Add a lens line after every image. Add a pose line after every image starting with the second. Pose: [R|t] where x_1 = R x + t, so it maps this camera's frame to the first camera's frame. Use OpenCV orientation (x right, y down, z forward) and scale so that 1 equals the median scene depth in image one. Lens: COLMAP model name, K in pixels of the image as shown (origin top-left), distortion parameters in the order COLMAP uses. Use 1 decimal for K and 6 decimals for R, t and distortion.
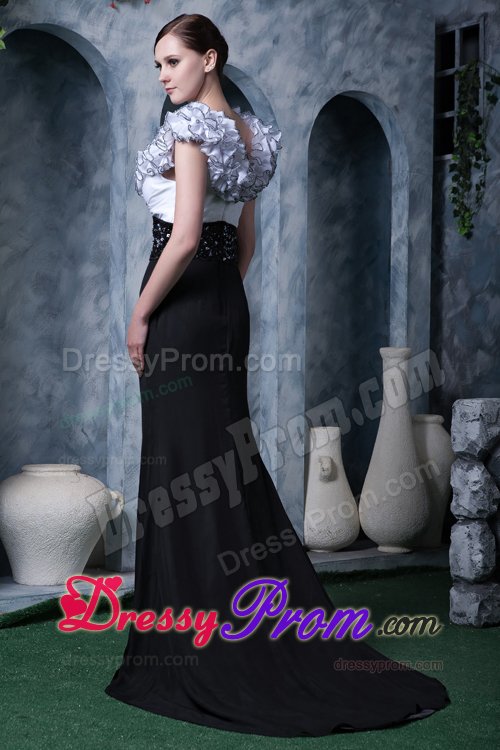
lens RADIAL K [[1397.2, 0, 252.0], [0, 1397.2, 376.4], [0, 0, 1]] dist [0.170289, 0.000000]
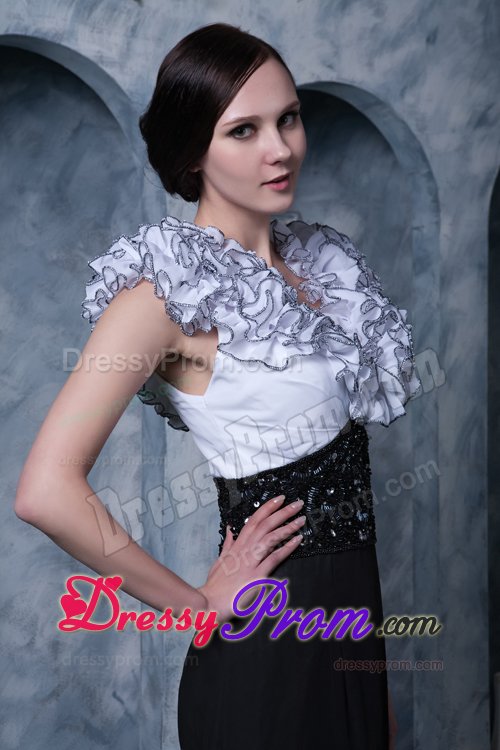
lens RADIAL K [[1505.6, 0, 229.7], [0, 1505.6, 382.3], [0, 0, 1]] dist [0.241979, 0.000000]
pose [[0.989502, -0.010462, -0.144141, 0.024650], [0.010606, 0.999944, 0.000227, -0.095985], [0.144131, -0.001753, 0.989557, 0.357078]]
